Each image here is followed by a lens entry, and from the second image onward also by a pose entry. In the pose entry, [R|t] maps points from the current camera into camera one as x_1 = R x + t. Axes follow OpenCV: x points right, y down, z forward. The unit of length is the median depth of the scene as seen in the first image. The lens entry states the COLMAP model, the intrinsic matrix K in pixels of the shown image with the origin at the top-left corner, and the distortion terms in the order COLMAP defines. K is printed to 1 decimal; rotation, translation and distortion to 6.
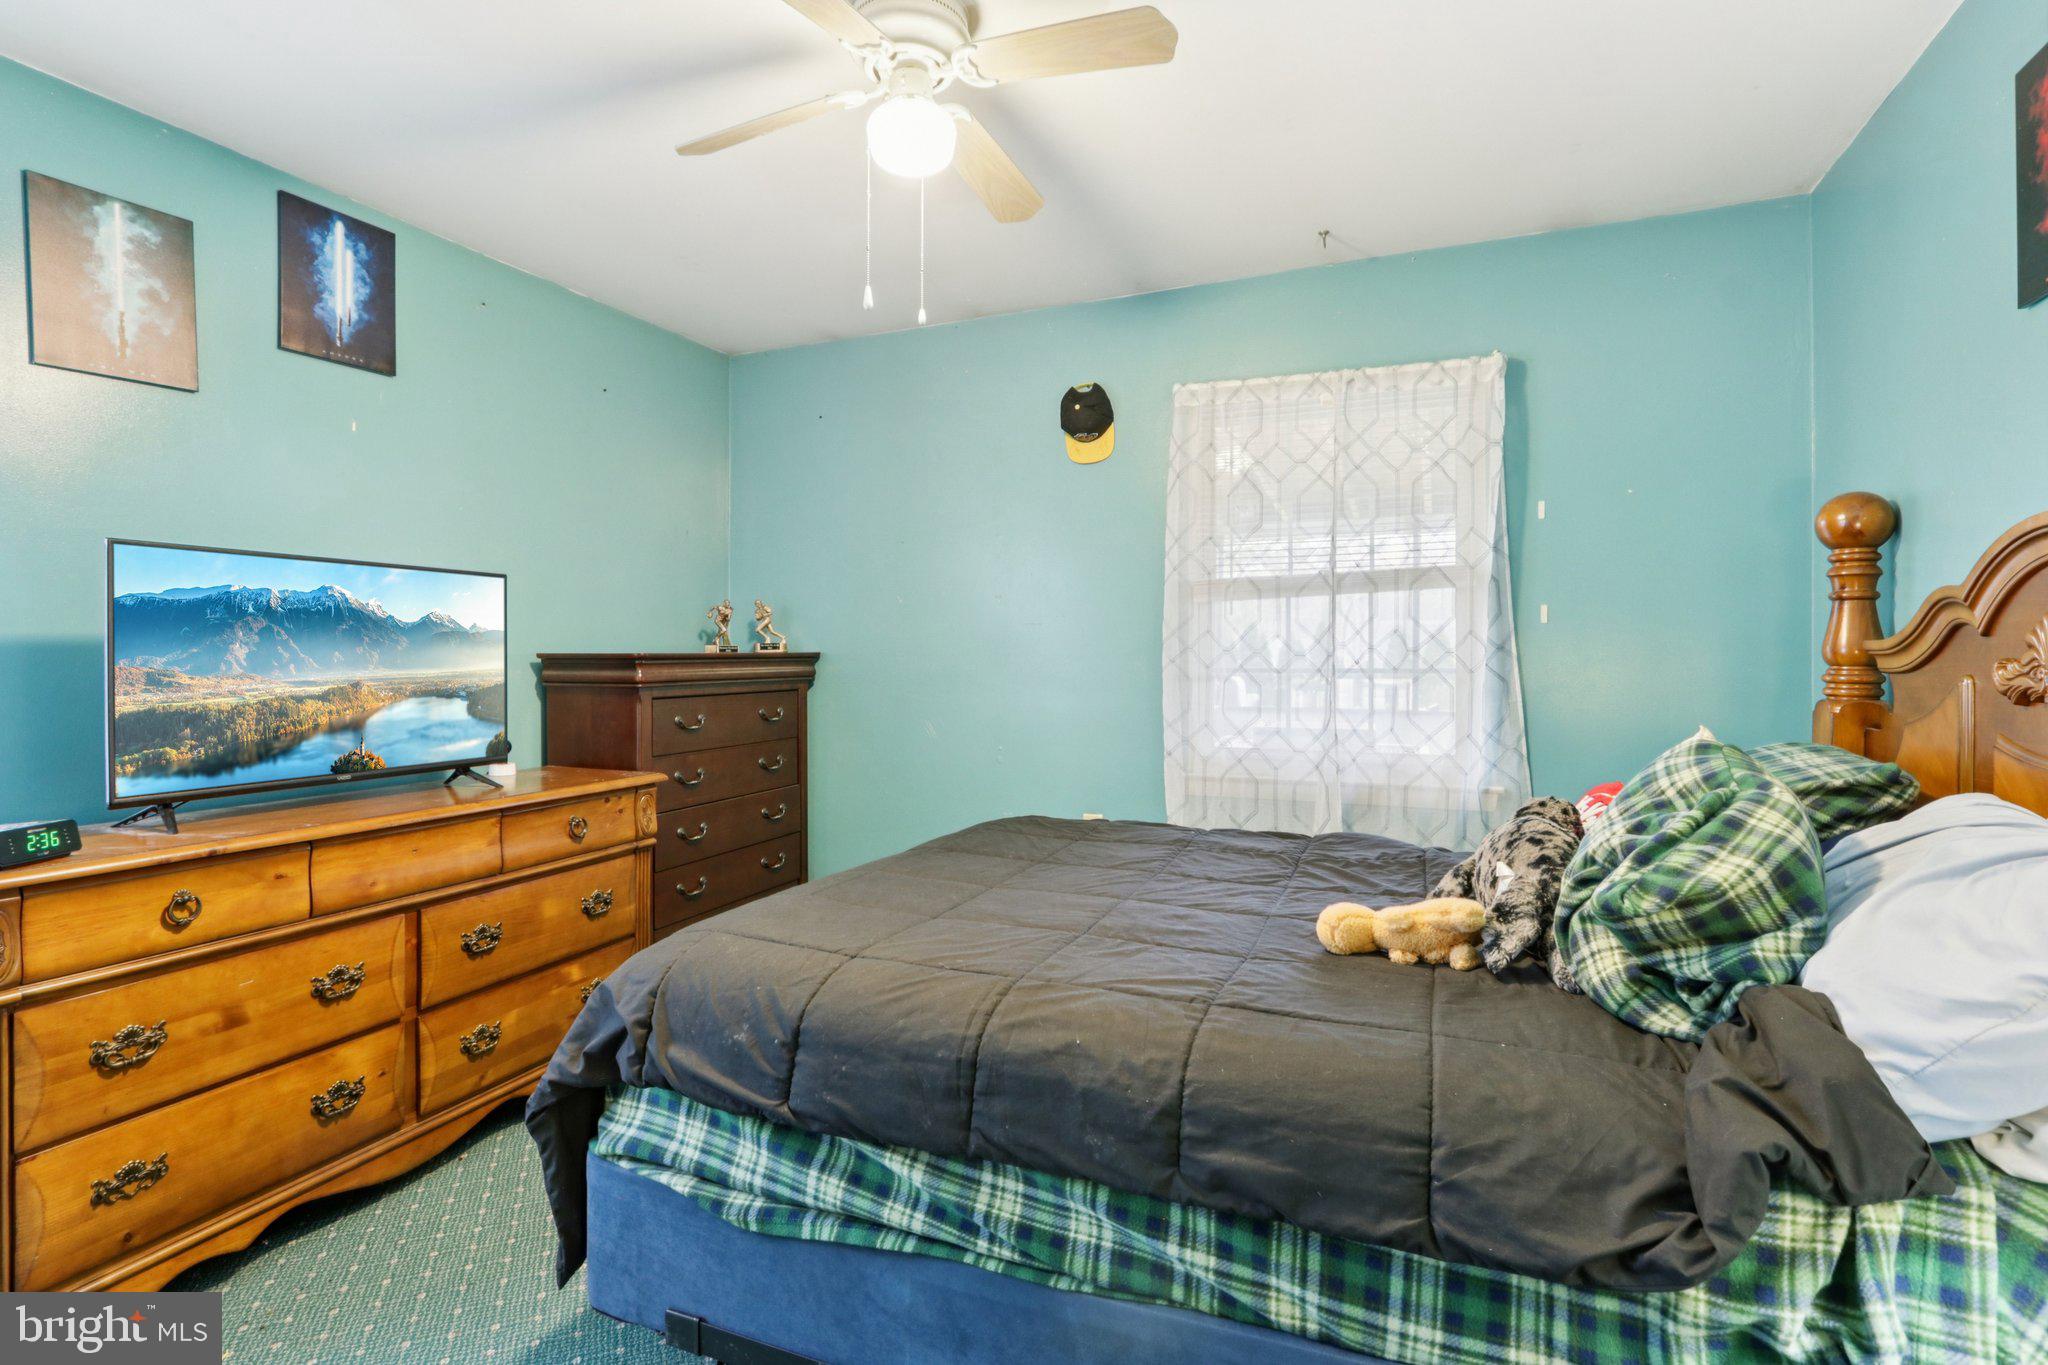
lens RADIAL K [[958.3, 0, 1019.0], [0, 958.3, 671.9], [0, 0, 1]] dist [-0.019395, 0.004644]
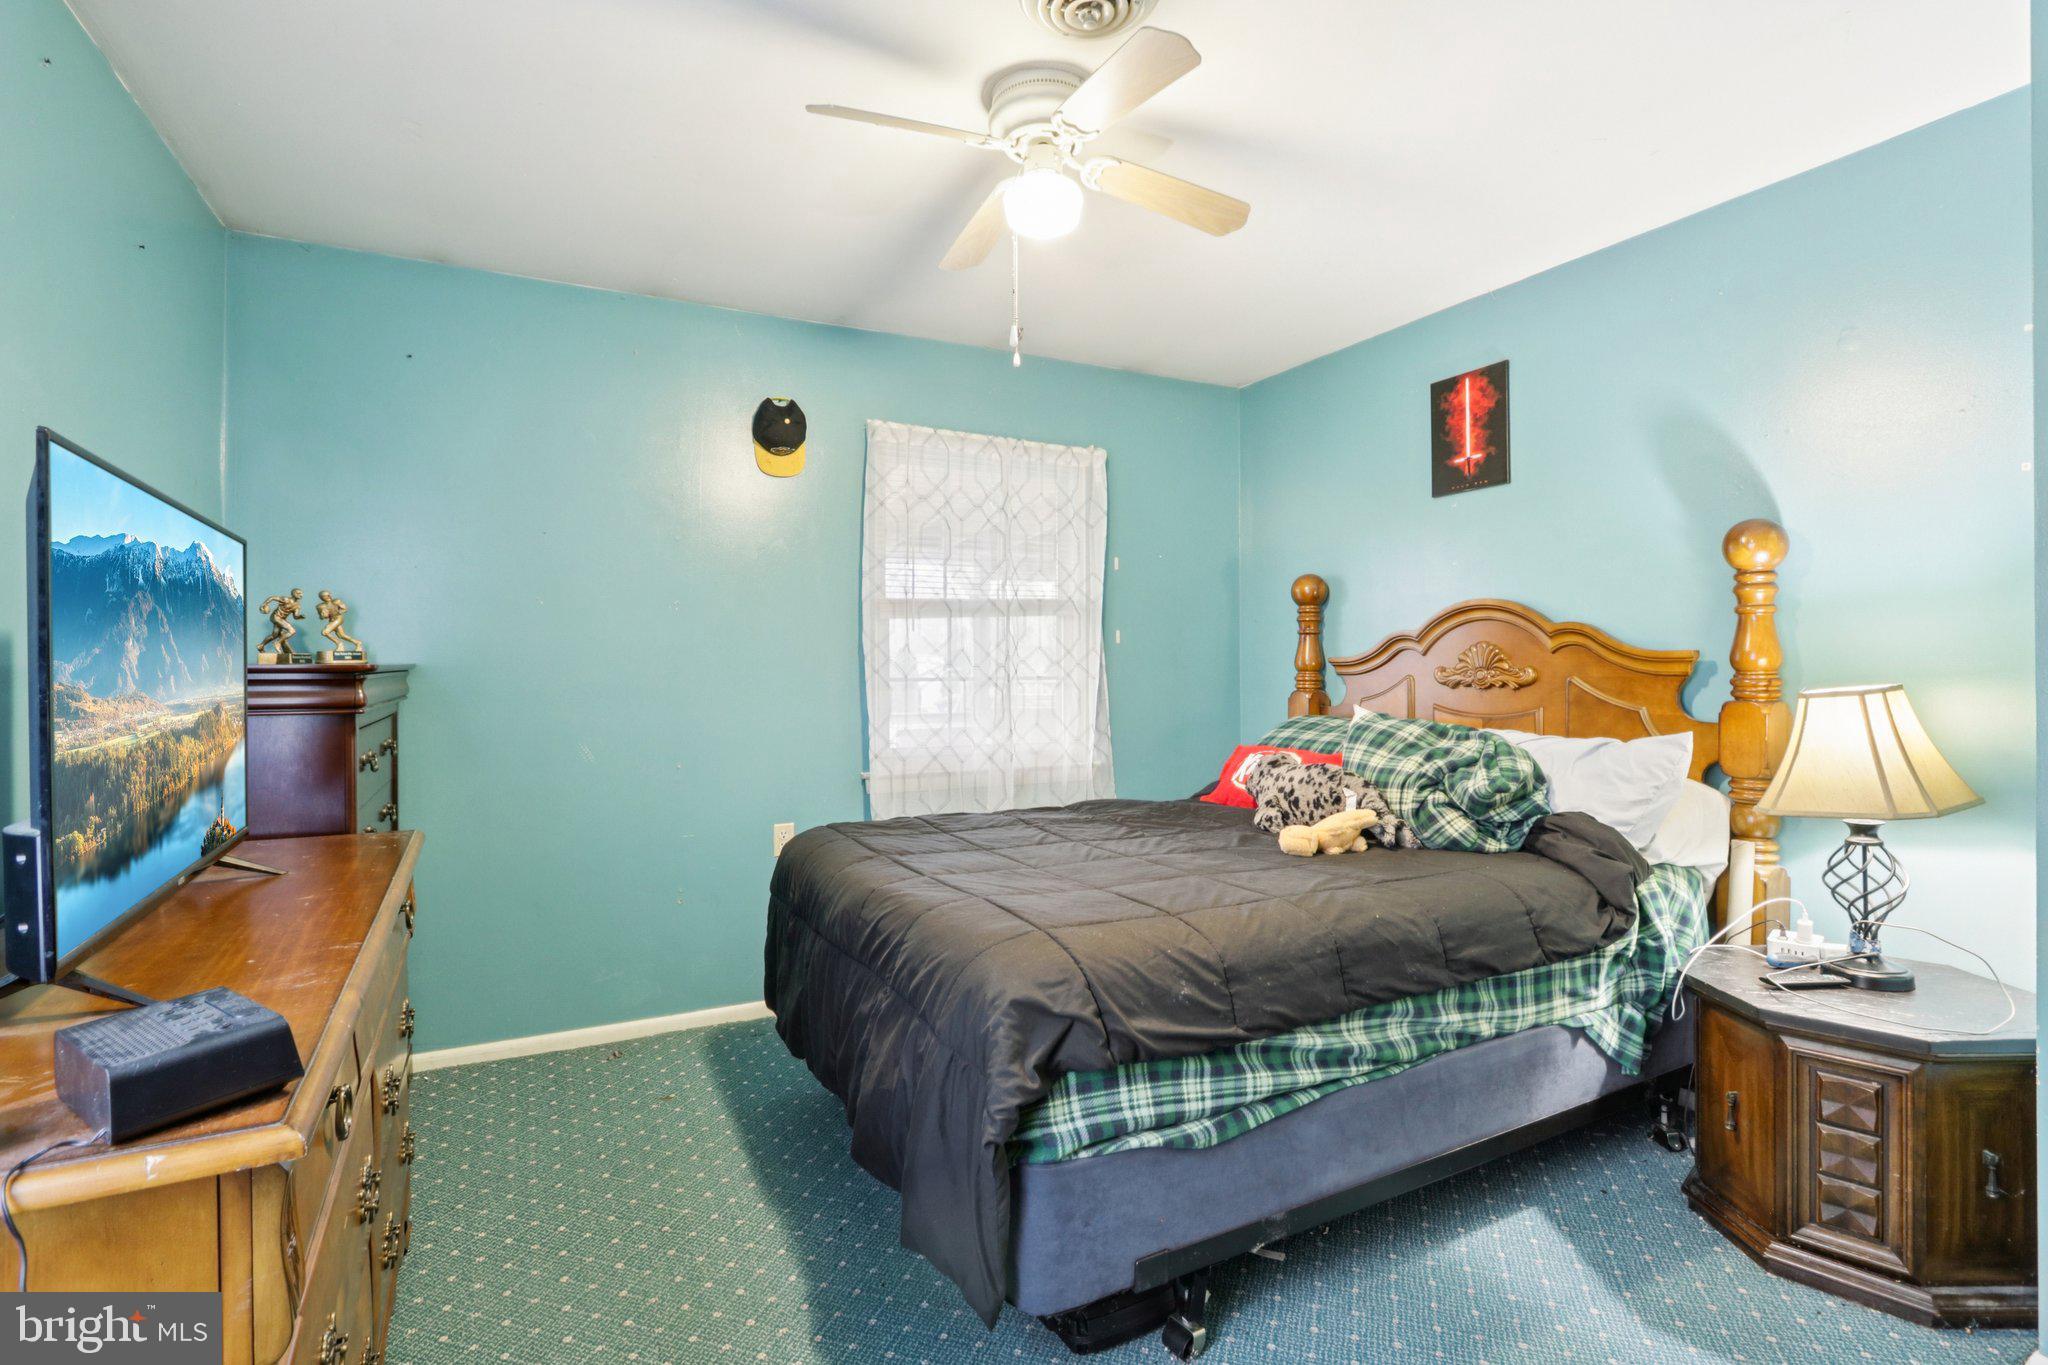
lens RADIAL K [[958.3, 0, 1012.1], [0, 958.3, 680.9], [0, 0, 1]] dist [-0.019395, 0.004644]
pose [[0.646293, -0.009864, 0.763026, -1.261907], [0.013546, 0.999907, 0.001454, -0.000328], [-0.762969, 0.009396, 0.646366, 0.386397]]
